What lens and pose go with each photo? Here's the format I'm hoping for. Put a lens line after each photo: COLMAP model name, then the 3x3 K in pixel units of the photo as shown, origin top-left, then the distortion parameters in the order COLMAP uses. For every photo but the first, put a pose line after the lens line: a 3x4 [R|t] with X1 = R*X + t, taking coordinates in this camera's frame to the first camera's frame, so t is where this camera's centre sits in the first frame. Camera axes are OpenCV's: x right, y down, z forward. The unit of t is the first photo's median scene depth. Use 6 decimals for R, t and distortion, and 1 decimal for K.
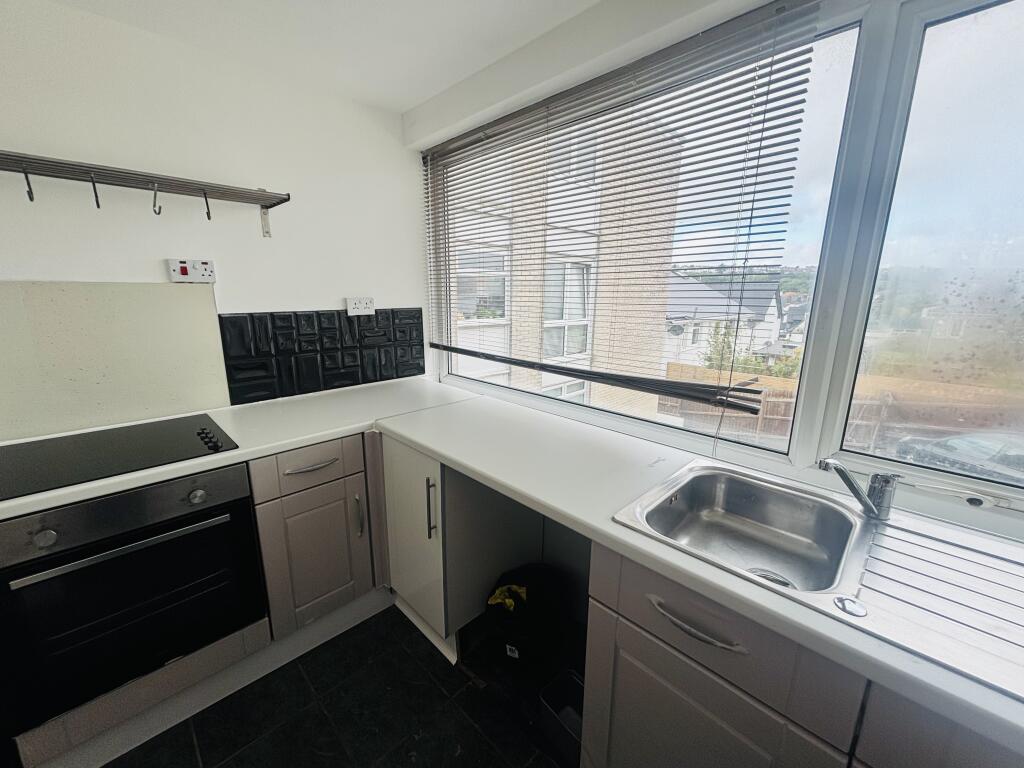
lens RADIAL K [[410.8, 0, 510.9], [0, 410.8, 385.8], [0, 0, 1]] dist [-0.000435, 0.000574]
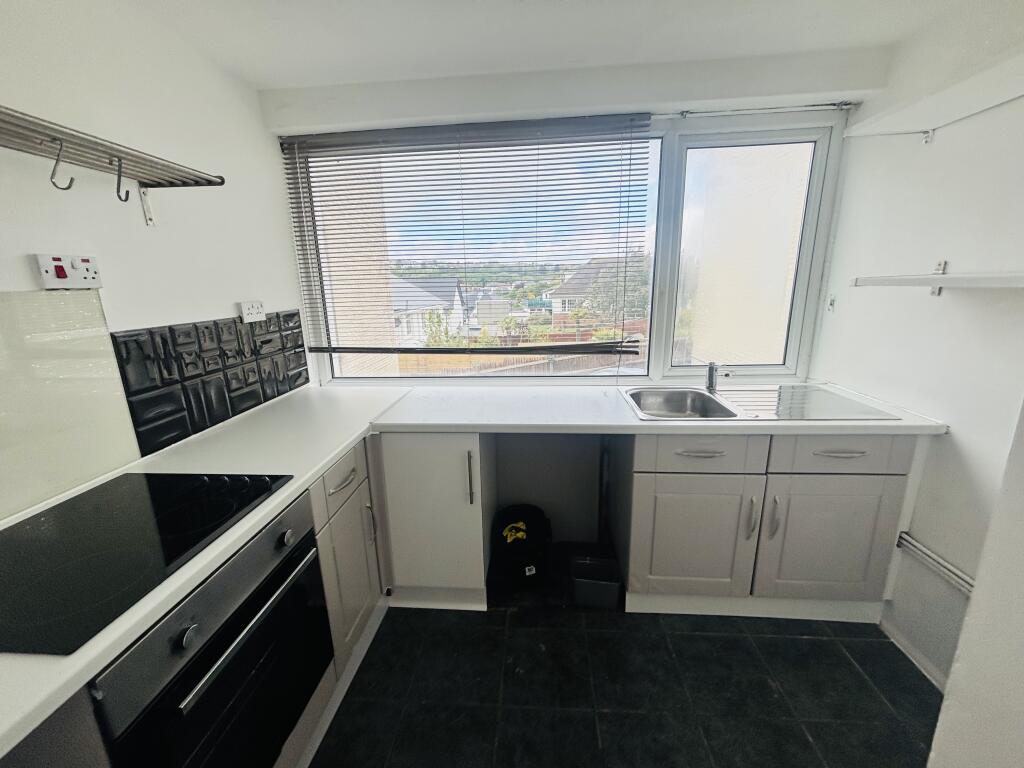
lens RADIAL K [[410.5, 0, 510.7], [0, 410.5, 383.6], [0, 0, 1]] dist [-0.000236, 0.000151]
pose [[0.755191, -0.178934, 0.630610, -0.676112], [0.174391, 0.982196, 0.069853, -0.017702], [-0.631881, 0.057221, 0.772950, 0.022219]]
